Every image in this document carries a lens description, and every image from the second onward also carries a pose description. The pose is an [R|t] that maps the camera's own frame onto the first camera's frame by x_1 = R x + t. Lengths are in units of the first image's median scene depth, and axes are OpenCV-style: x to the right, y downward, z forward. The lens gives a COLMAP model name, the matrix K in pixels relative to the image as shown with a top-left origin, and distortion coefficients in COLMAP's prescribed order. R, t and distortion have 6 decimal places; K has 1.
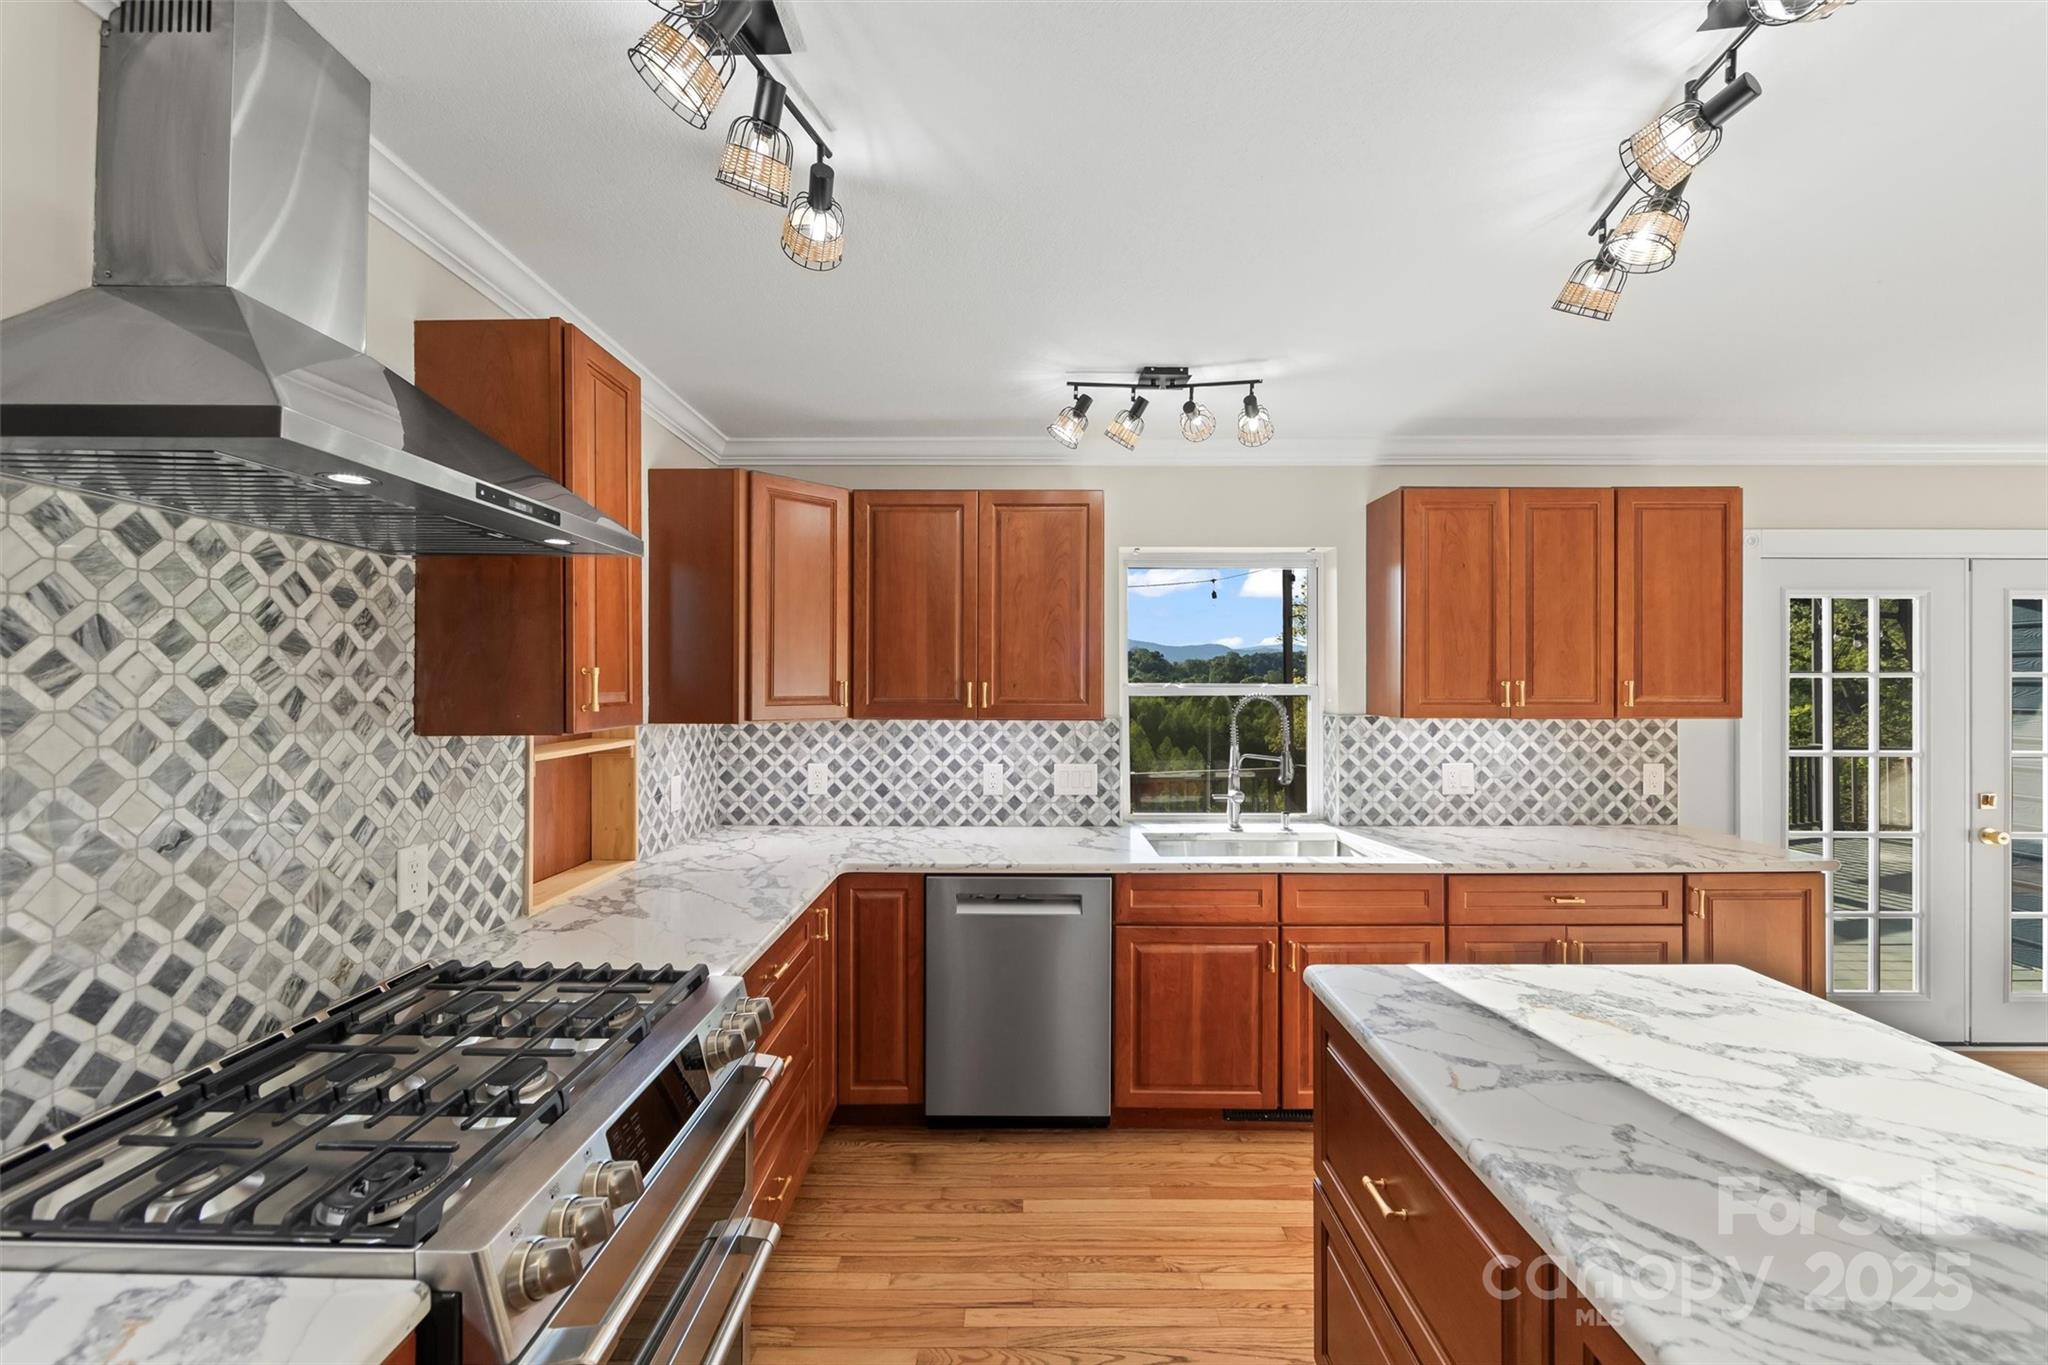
lens RADIAL K [[805.9, 0, 1016.0], [0, 805.9, 679.6], [0, 0, 1]] dist [-0.002231, -0.000500]
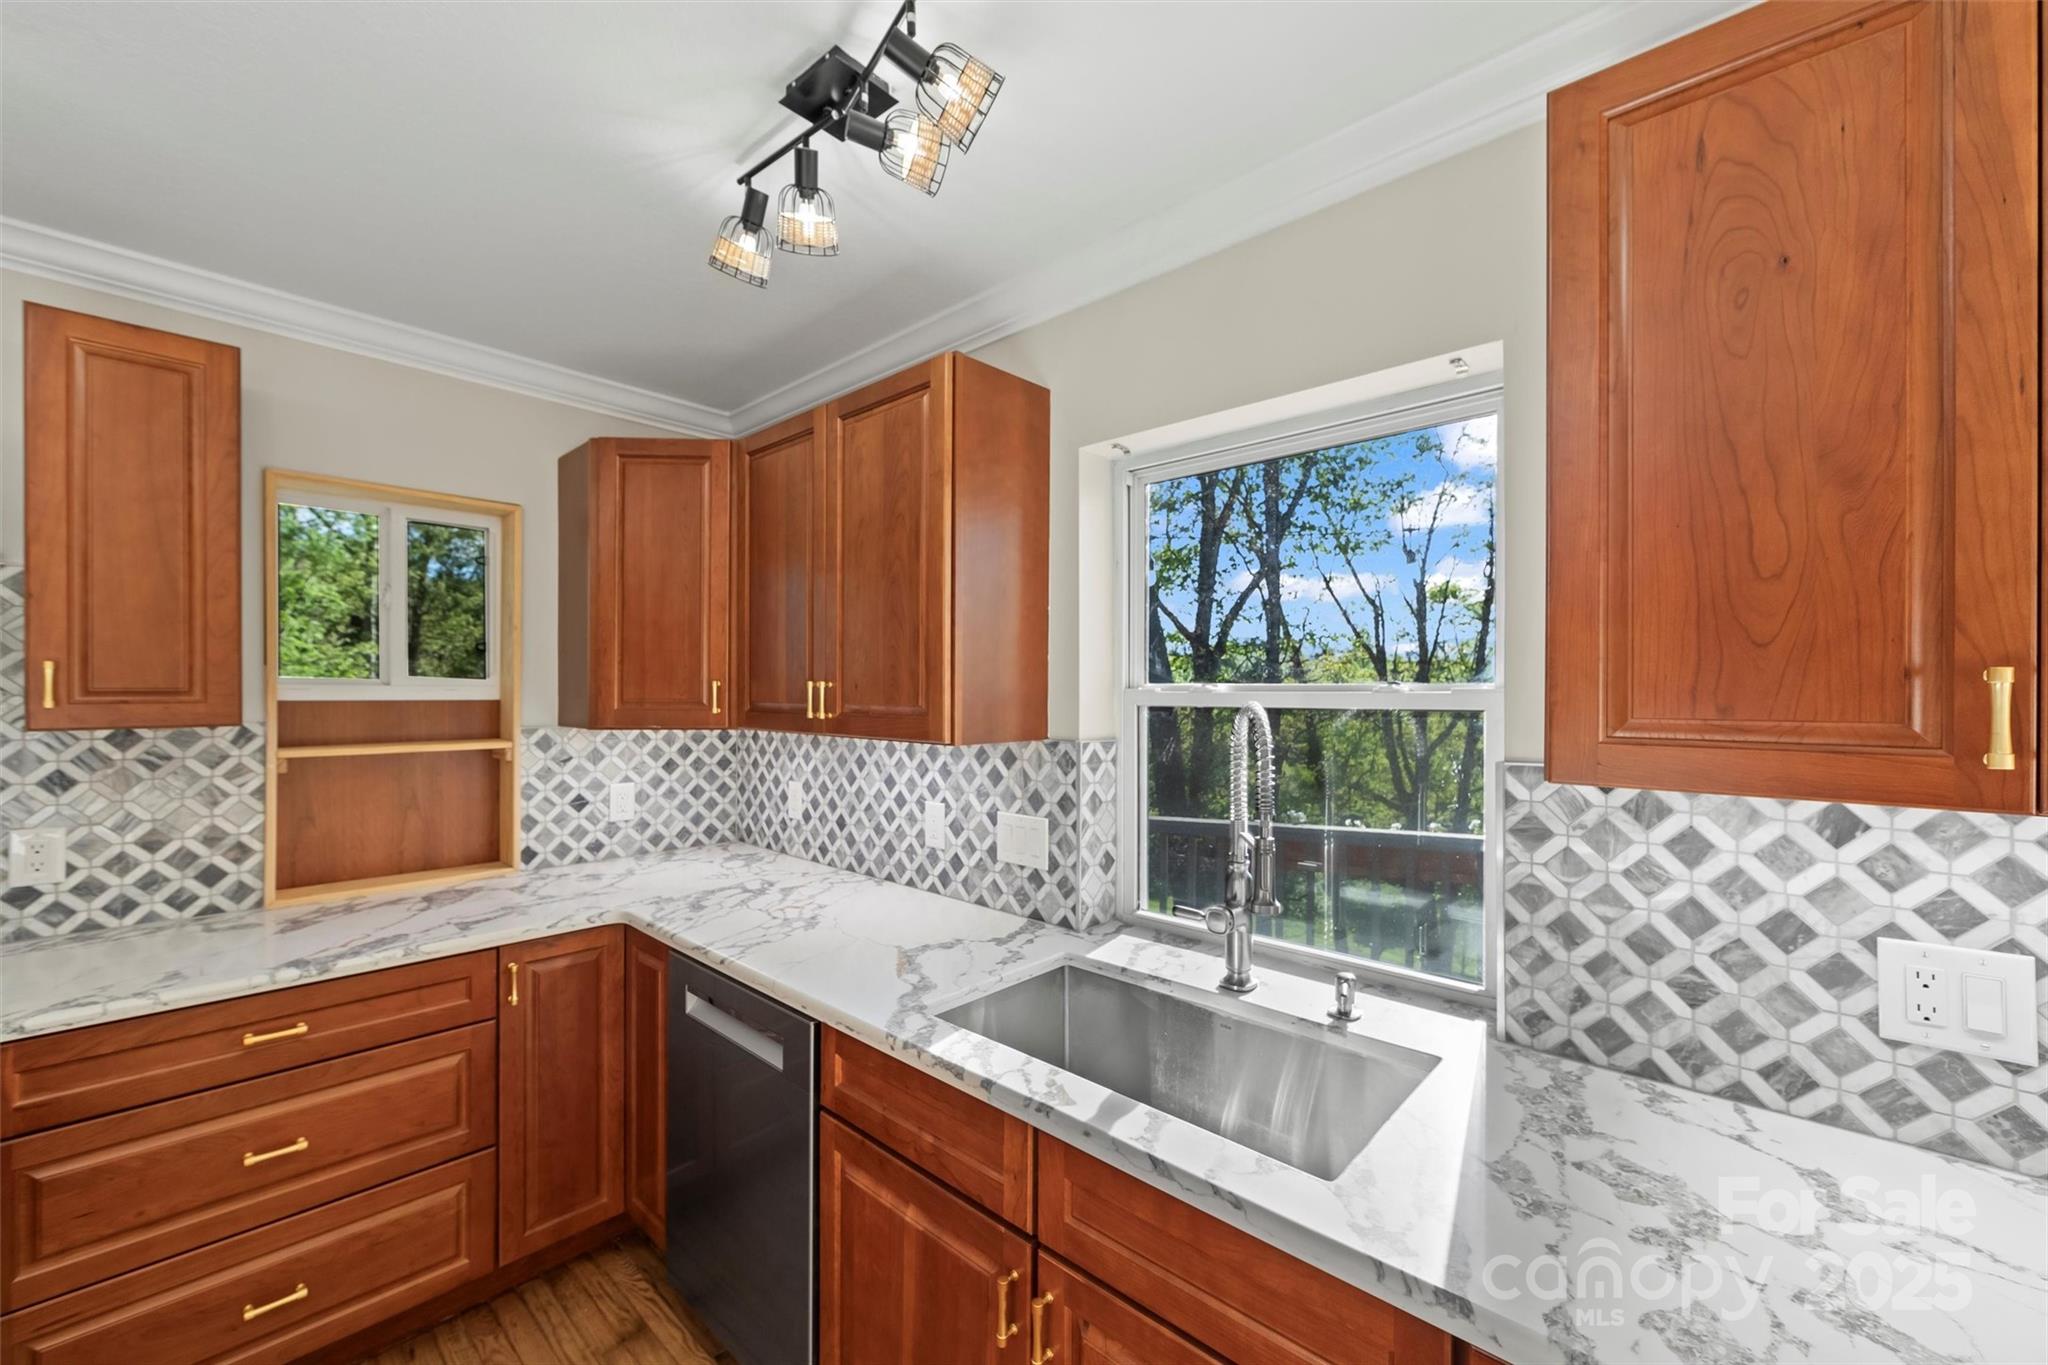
lens RADIAL K [[805.9, 0, 1034.6], [0, 805.9, 692.4], [0, 0, 1]] dist [-0.002231, -0.000500]
pose [[0.743435, 0.003423, -0.668799, 0.492530], [-0.000737, 0.999990, 0.004299, 0.008416], [0.668807, -0.002703, 0.743431, 0.549656]]
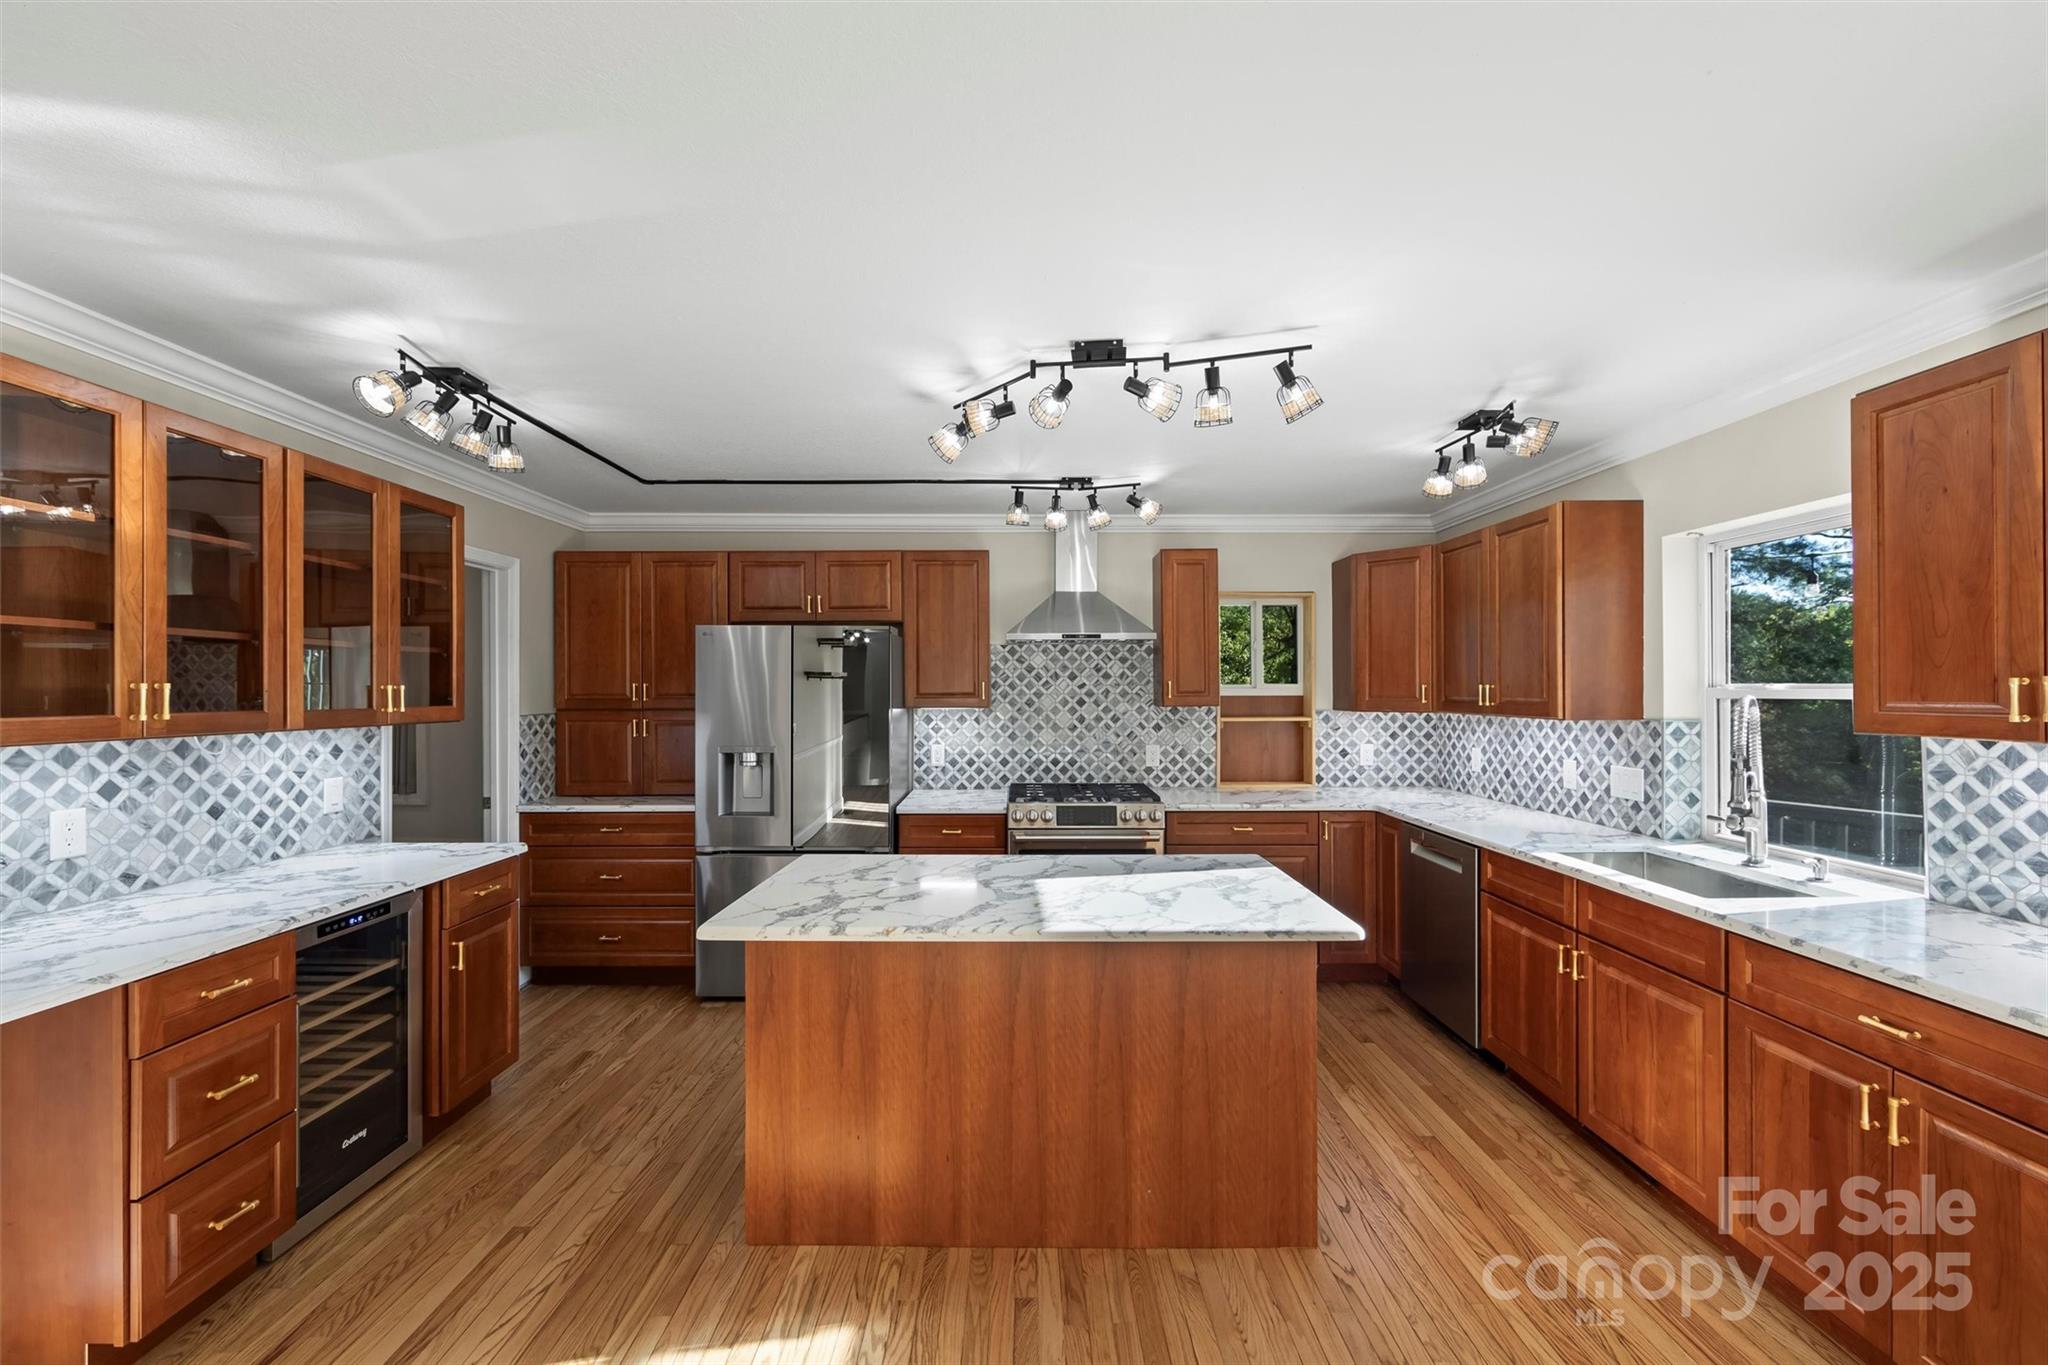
lens RADIAL K [[805.9, 0, 1022.1], [0, 805.9, 688.6], [0, 0, 1]] dist [-0.002231, -0.000500]
pose [[0.011839, -0.001593, -0.999929, 1.043029], [0.007868, 0.999968, -0.001499, 0.004951], [0.999899, -0.007849, 0.011851, 0.255441]]
